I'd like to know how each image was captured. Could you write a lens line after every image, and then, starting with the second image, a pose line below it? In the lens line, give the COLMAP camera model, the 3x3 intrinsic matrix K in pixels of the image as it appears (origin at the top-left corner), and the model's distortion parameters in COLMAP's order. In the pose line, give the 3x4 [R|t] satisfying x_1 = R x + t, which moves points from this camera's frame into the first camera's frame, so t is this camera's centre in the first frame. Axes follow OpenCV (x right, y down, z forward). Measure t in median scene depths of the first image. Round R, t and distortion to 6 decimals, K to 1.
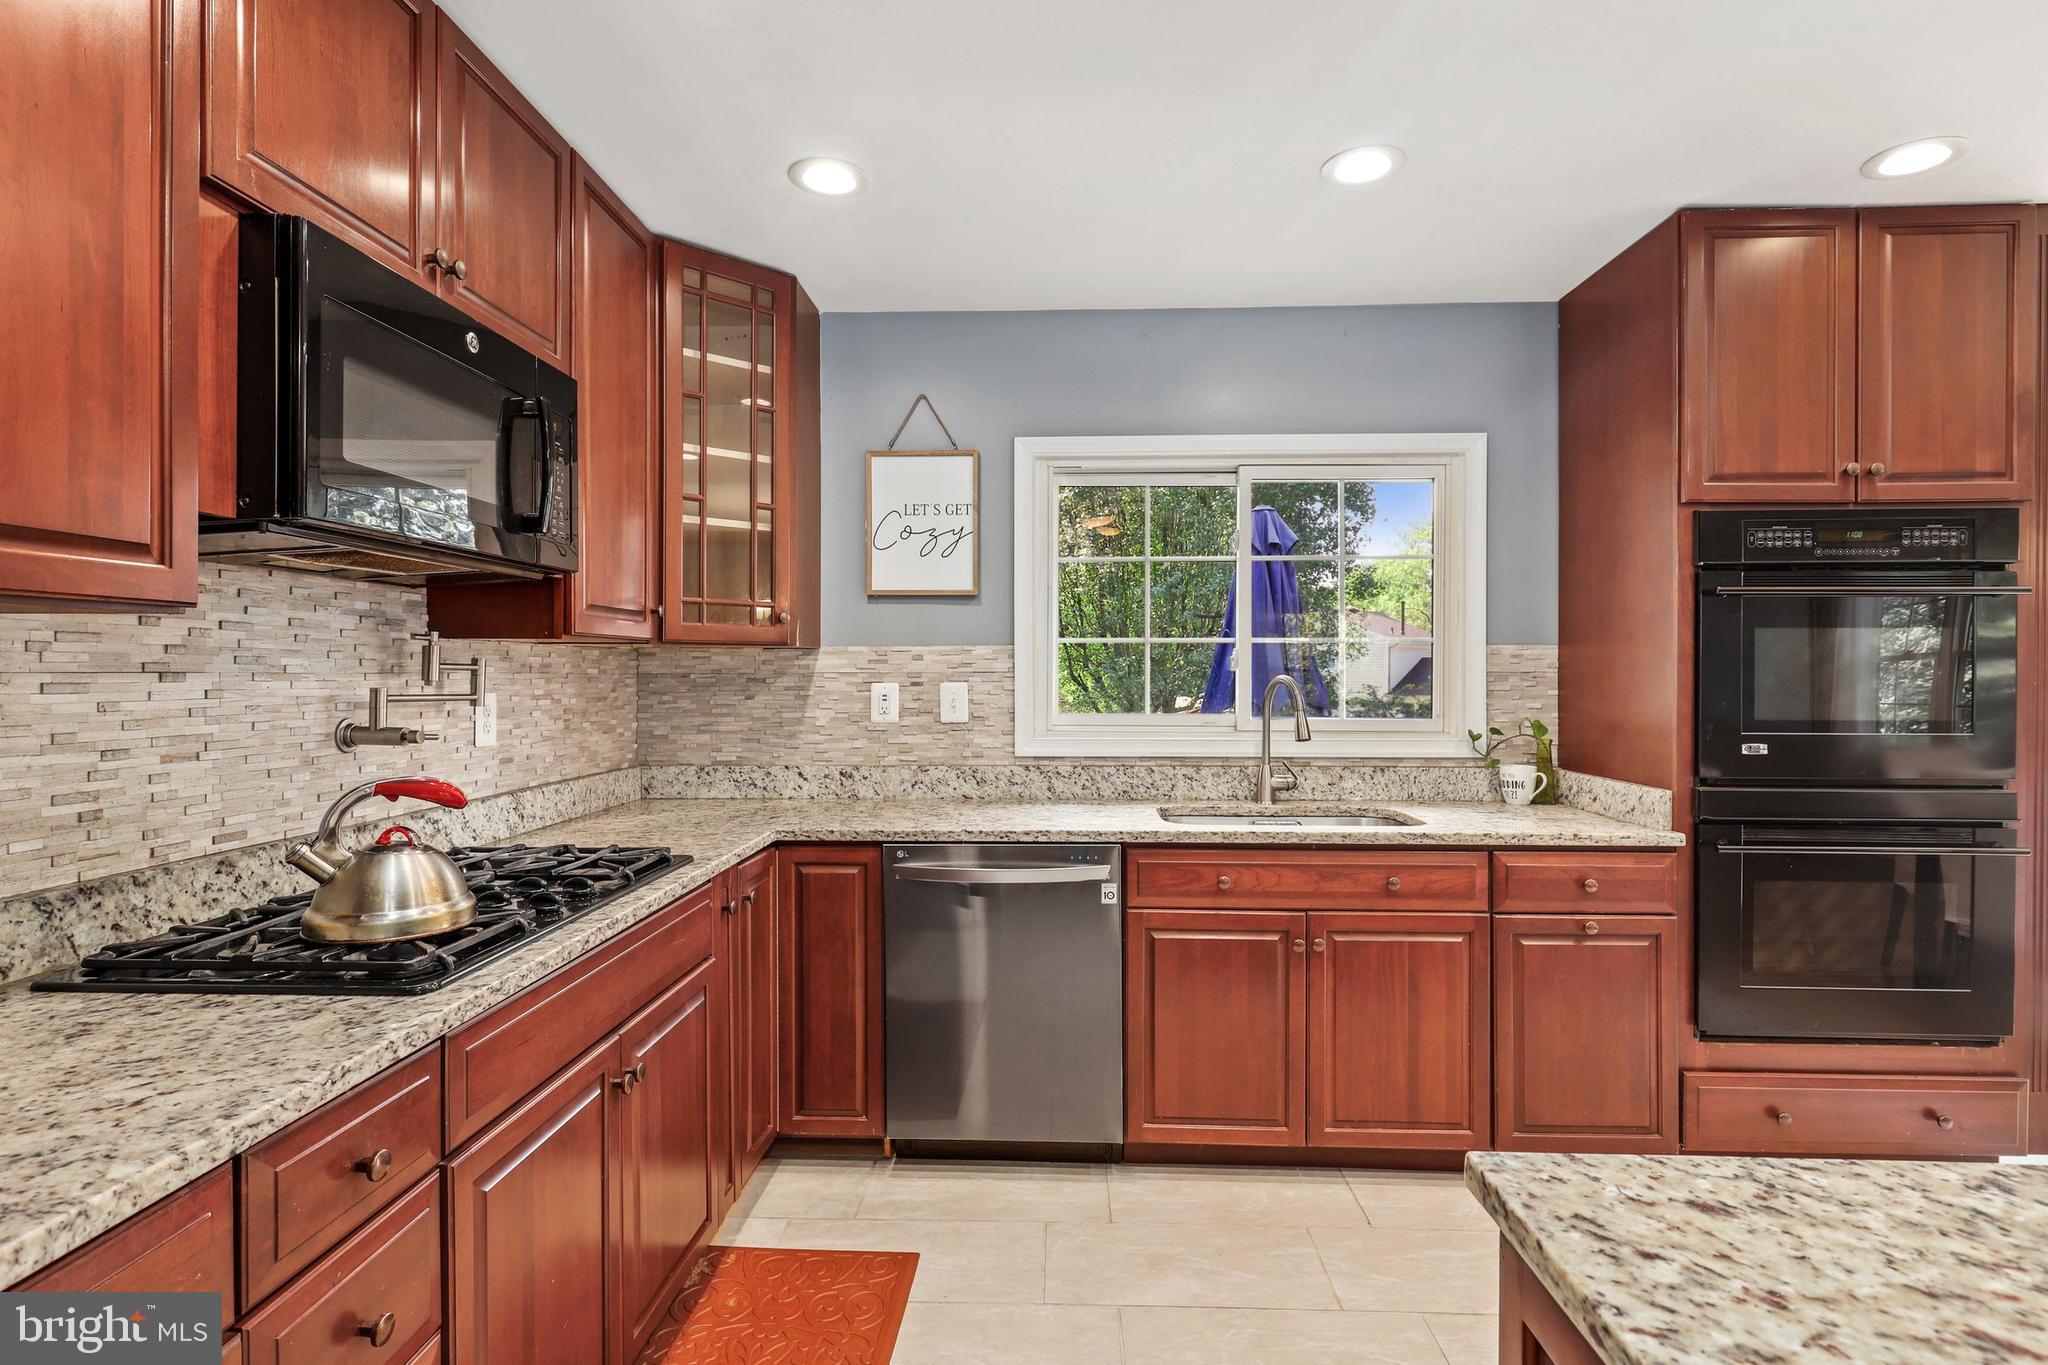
lens RADIAL K [[1018.2, 0, 1018.8], [0, 1018.2, 676.8], [0, 0, 1]] dist [0.007132, -0.003897]
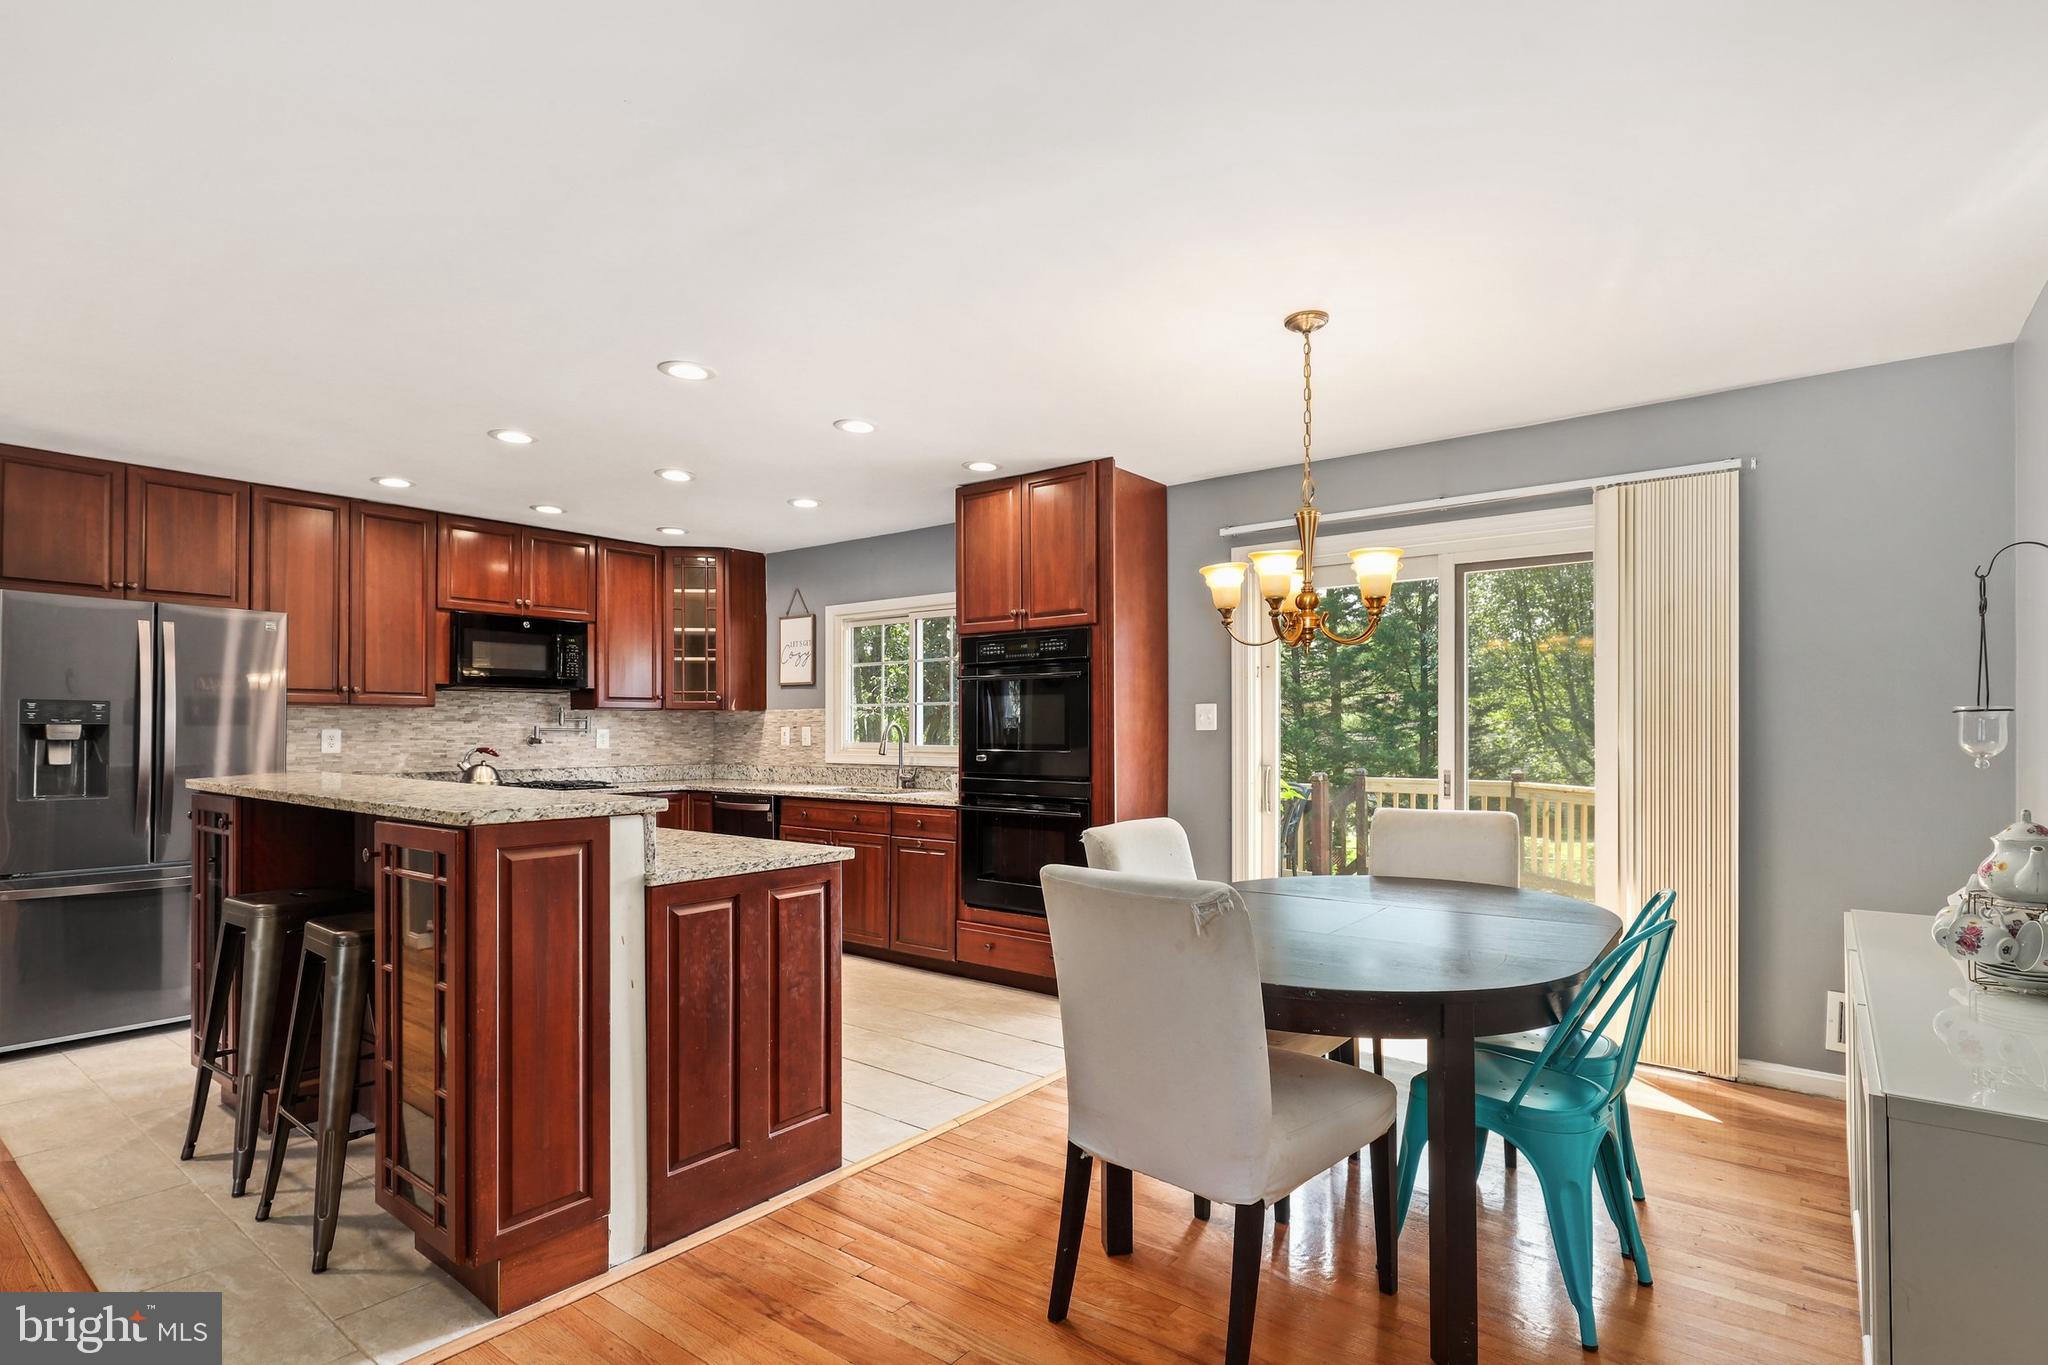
lens RADIAL K [[1018.2, 0, 1013.0], [0, 1018.2, 728.8], [0, 0, 1]] dist [0.007132, -0.003897]
pose [[0.806003, -0.000462, -0.591912, 1.878223], [-0.002705, 0.999986, -0.004463, 0.022614], [0.591906, 0.005198, 0.805990, -0.526693]]
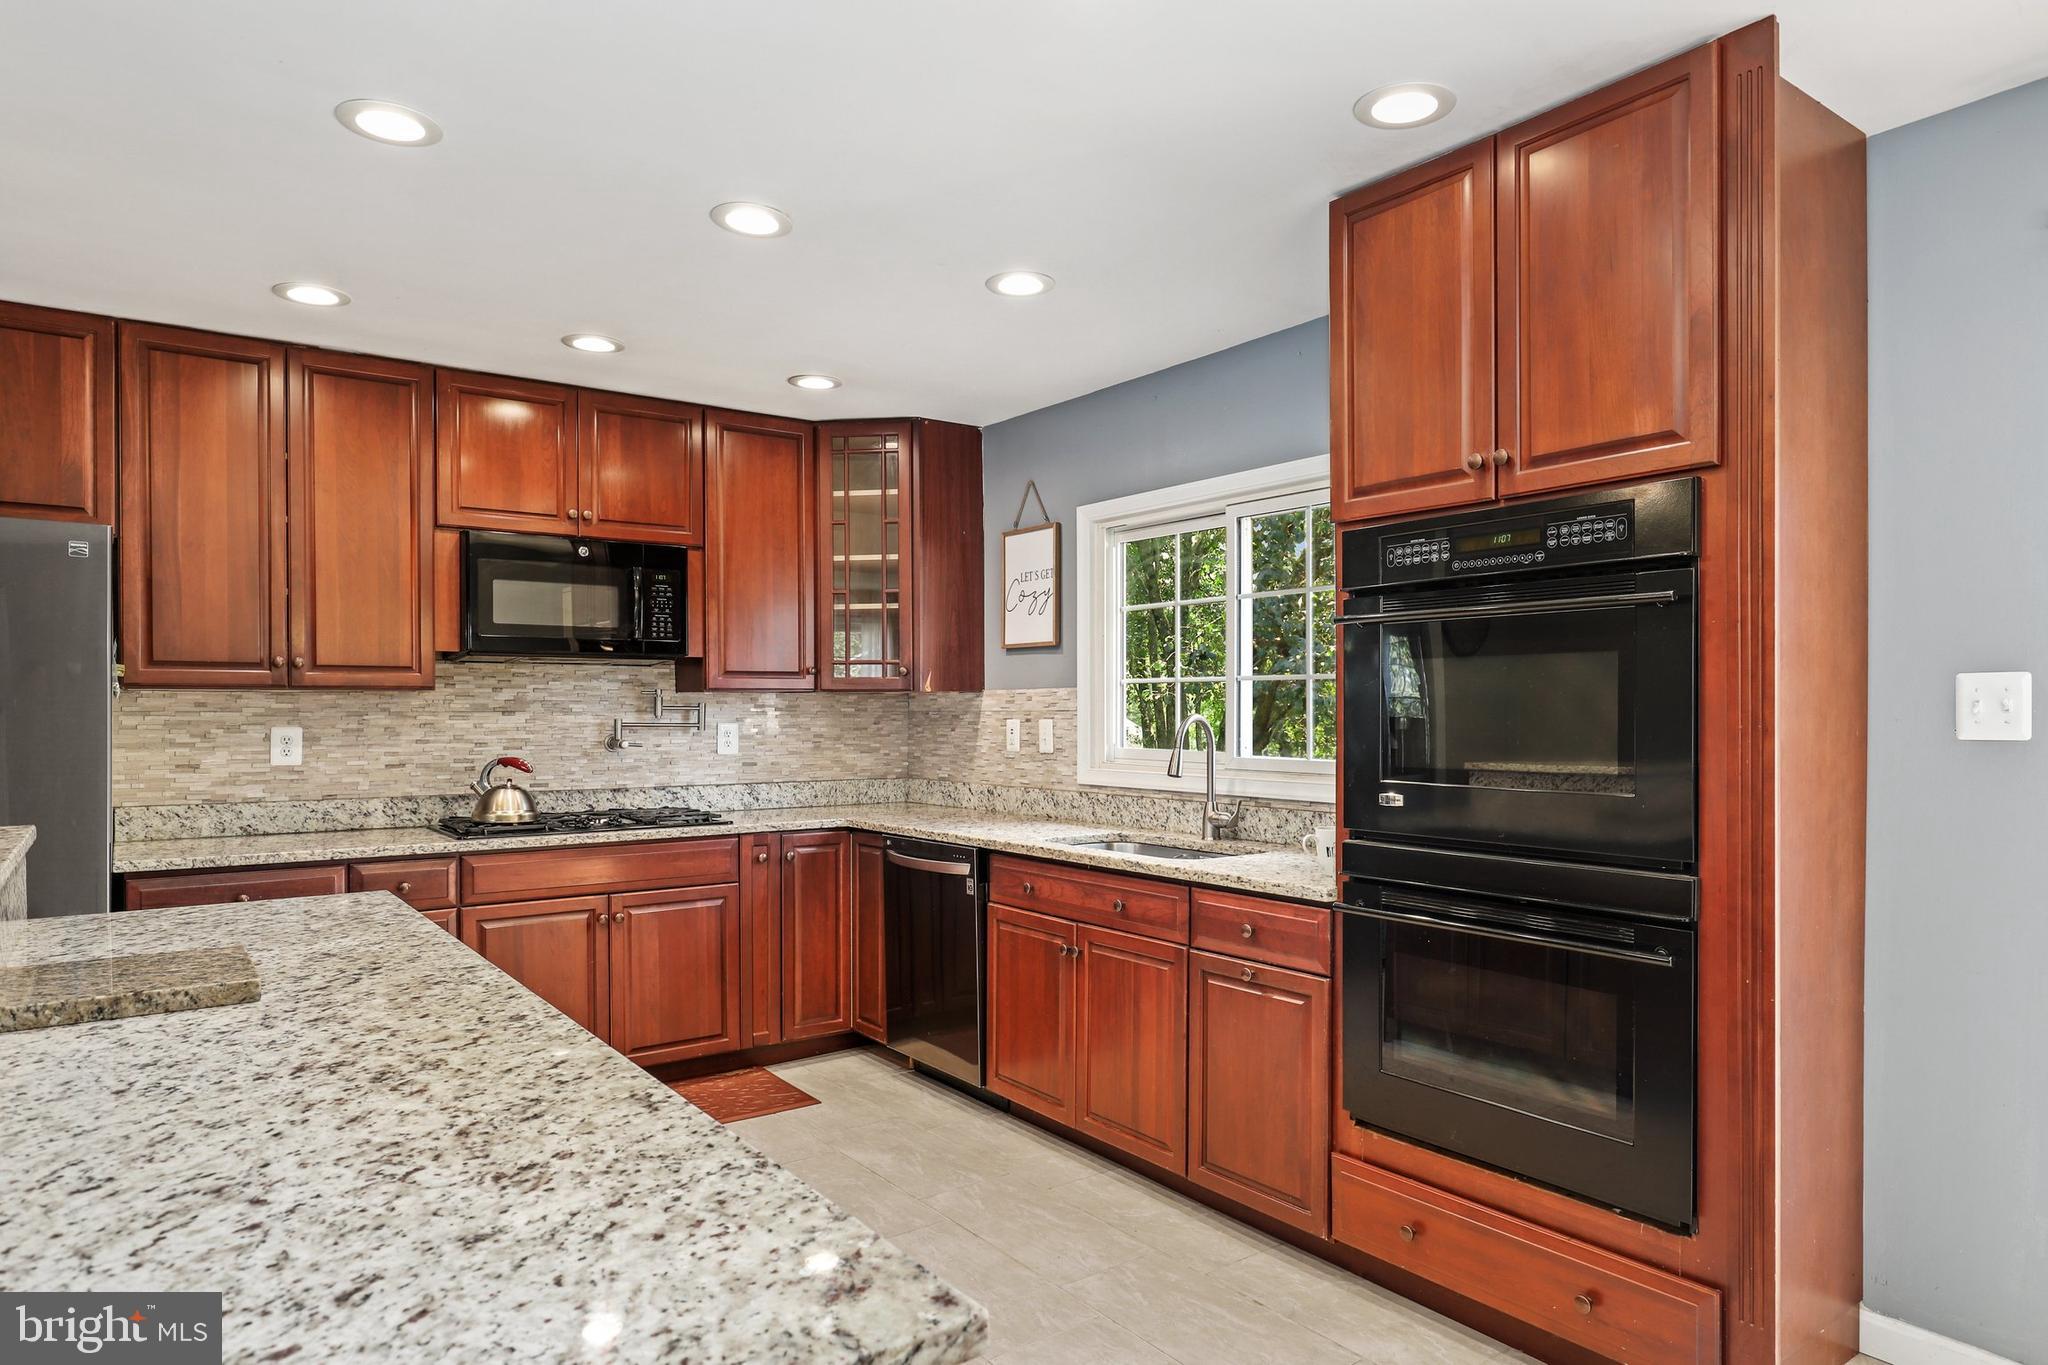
lens RADIAL K [[1229.7, 0, 1023.4], [0, 1229.7, 720.7], [0, 0, 1]] dist [-0.003174, 0.004808]
pose [[0.622430, 0.006244, -0.782651, 1.308041], [-0.002240, 0.999978, 0.006196, -0.001989], [0.782673, -0.002103, 0.622430, 0.103945]]
